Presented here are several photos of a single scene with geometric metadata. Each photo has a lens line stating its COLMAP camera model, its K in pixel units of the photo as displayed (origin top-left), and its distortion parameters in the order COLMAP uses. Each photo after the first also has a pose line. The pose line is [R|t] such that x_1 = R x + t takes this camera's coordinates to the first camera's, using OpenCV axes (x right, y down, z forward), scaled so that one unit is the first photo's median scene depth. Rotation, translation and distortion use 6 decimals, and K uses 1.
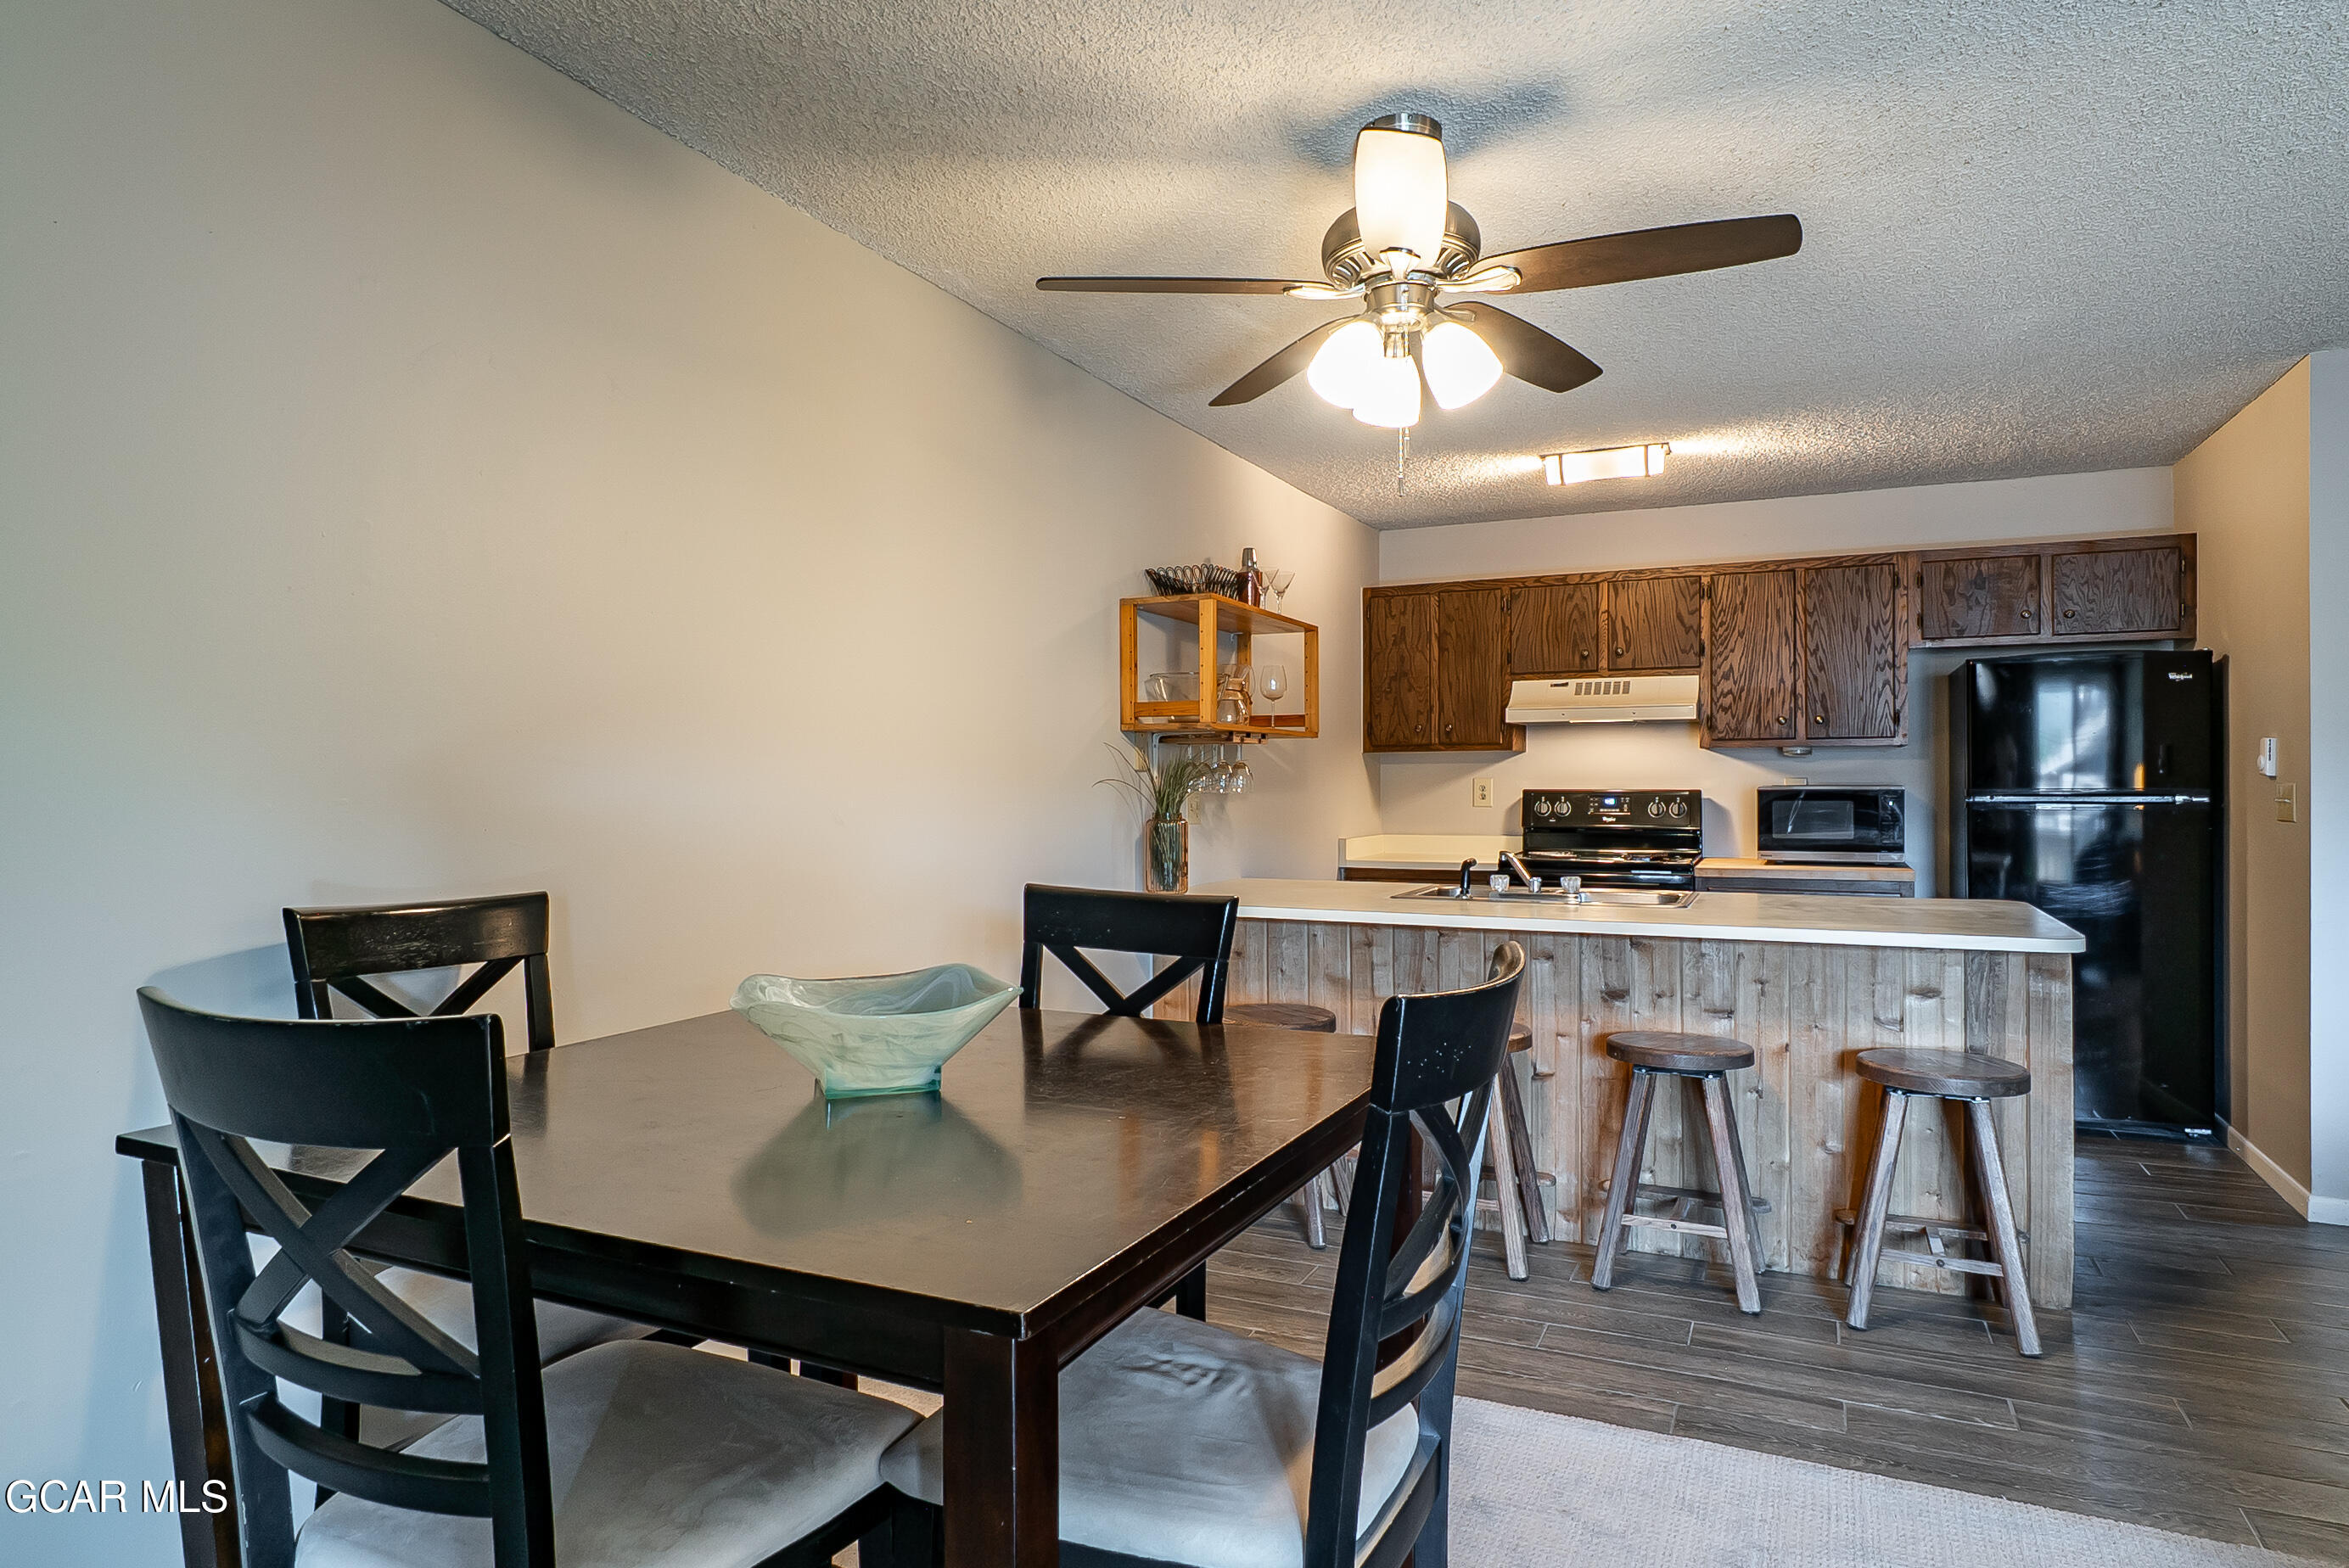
lens RADIAL K [[1341.8, 0, 1174.5], [0, 1341.8, 784.0], [0, 0, 1]] dist [0.002540, 0.000501]
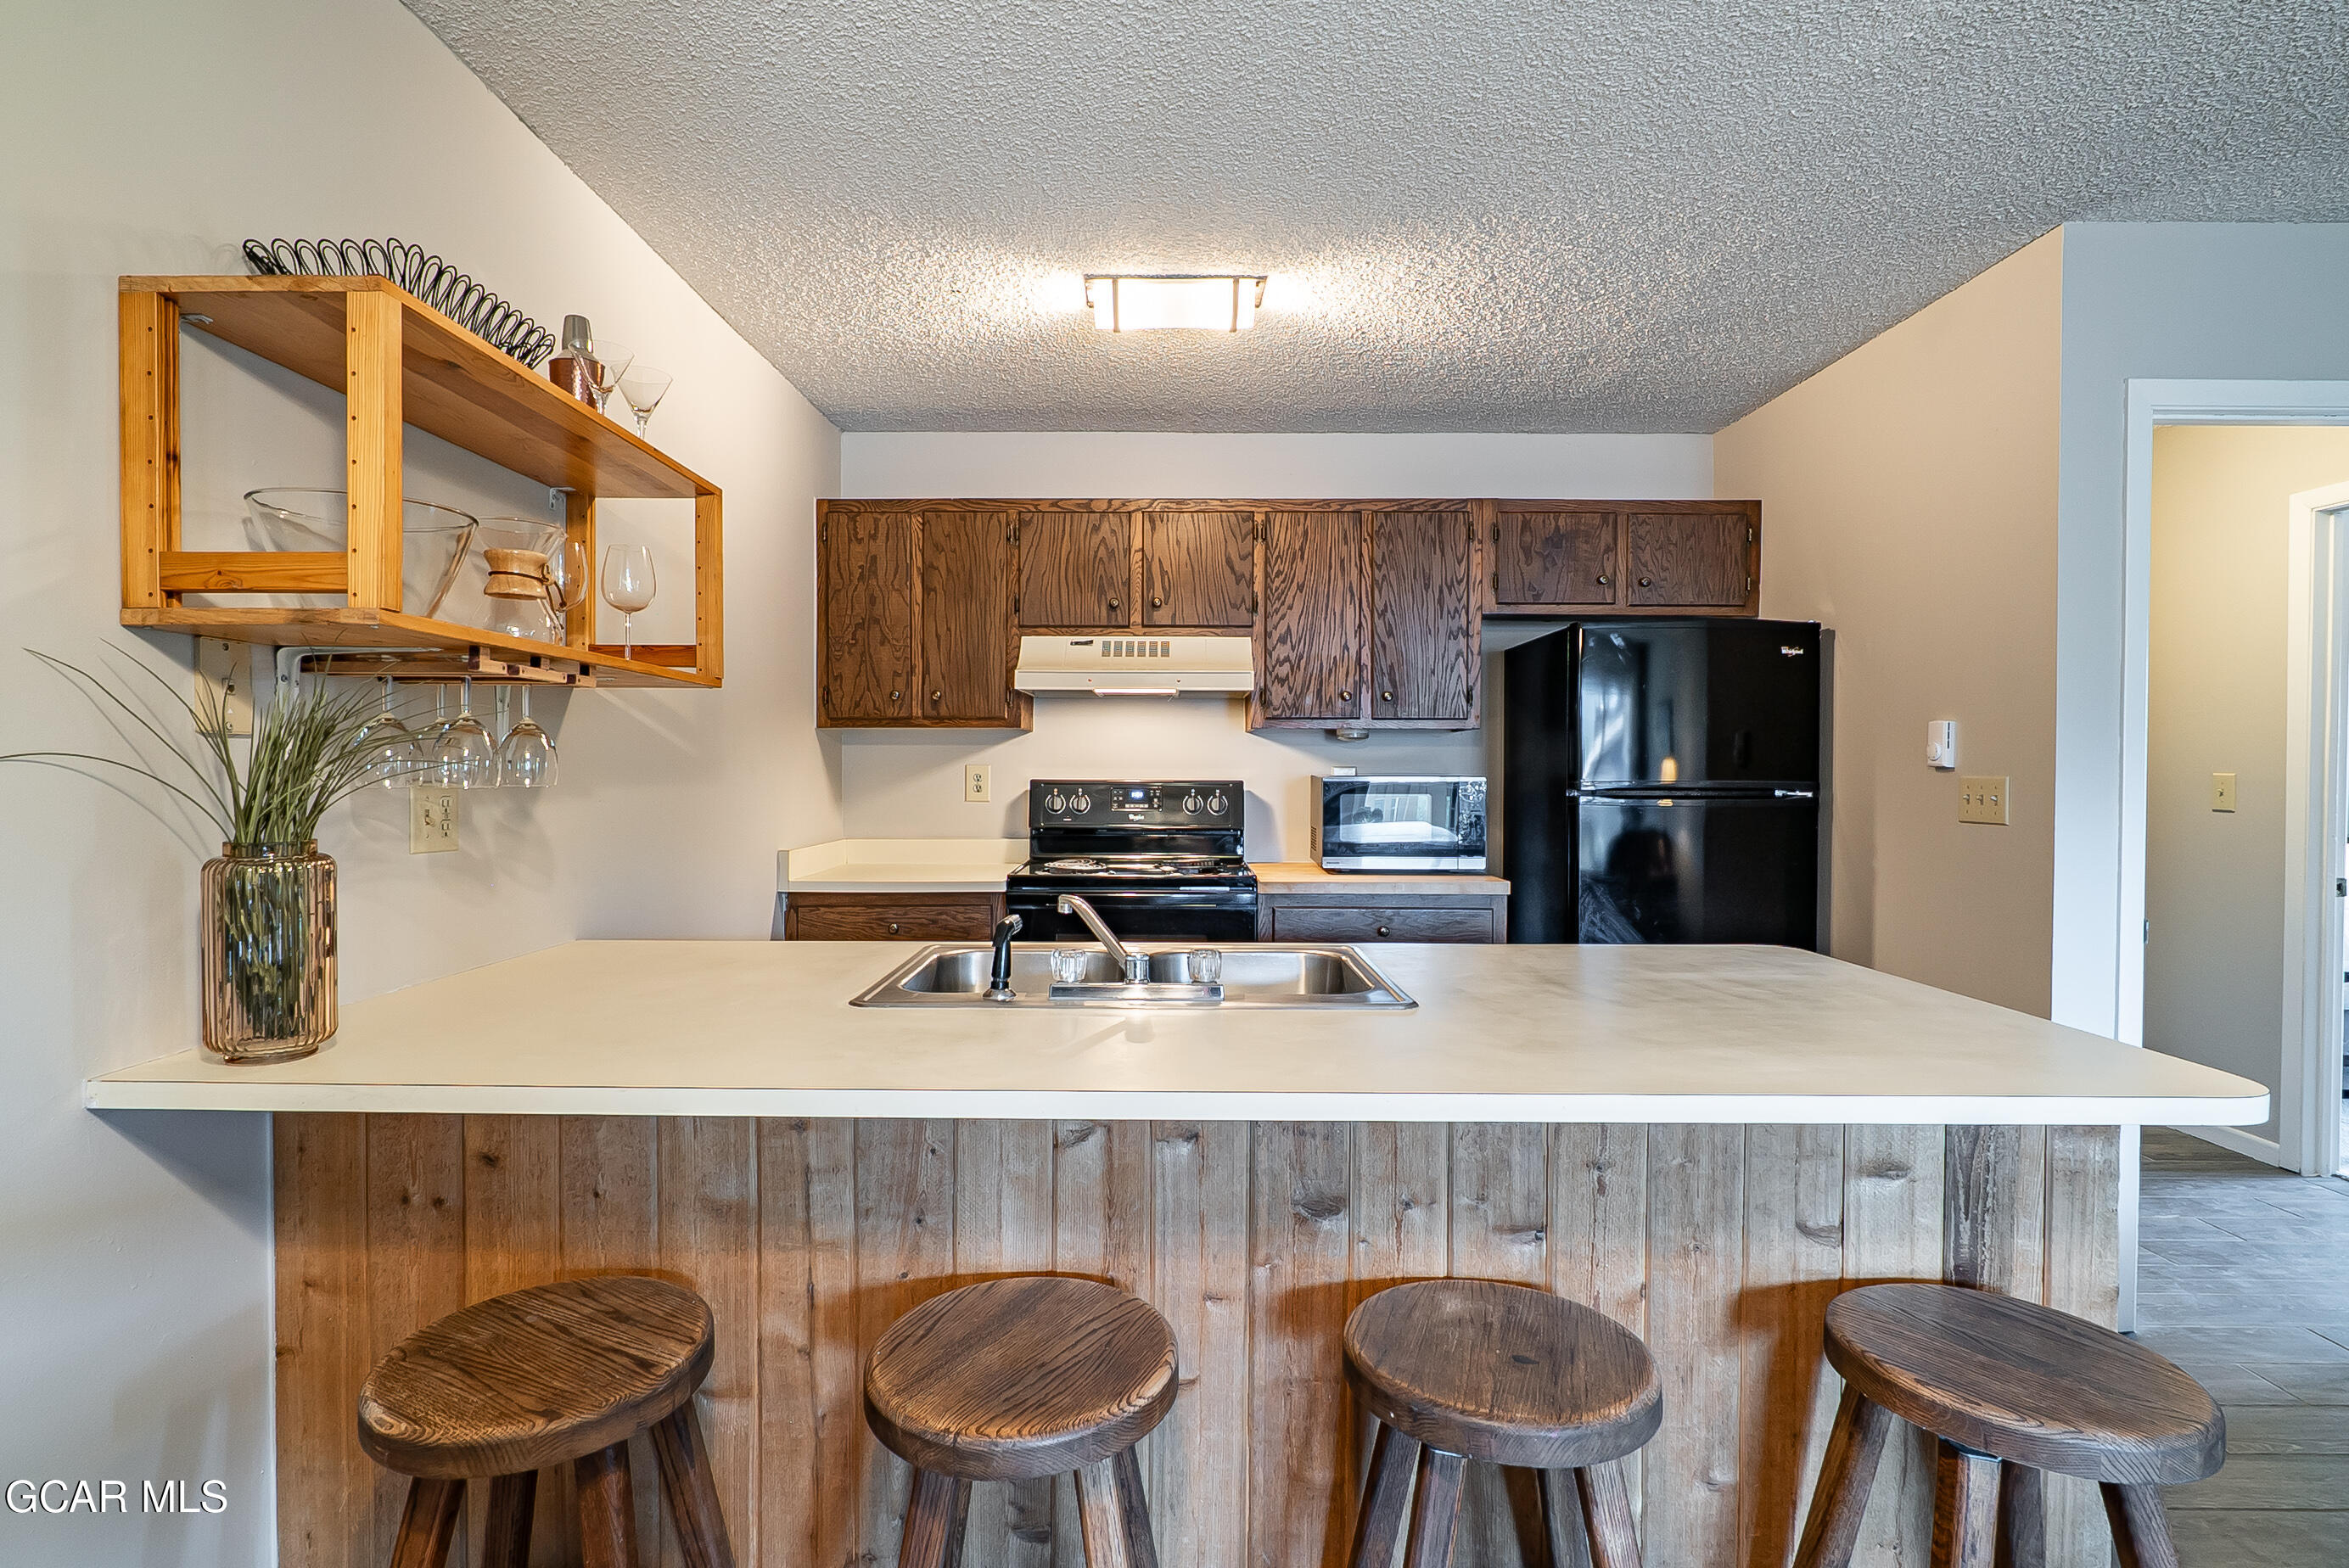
lens RADIAL K [[1068.0, 0, 1138.6], [0, 1068.0, 782.5], [0, 0, 1]] dist [-0.000055, -0.000240]
pose [[0.914849, 0.001485, 0.403794, 0.075780], [-0.005127, 0.999955, 0.007936, 0.000613], [-0.403764, -0.009331, 0.914816, 0.457261]]
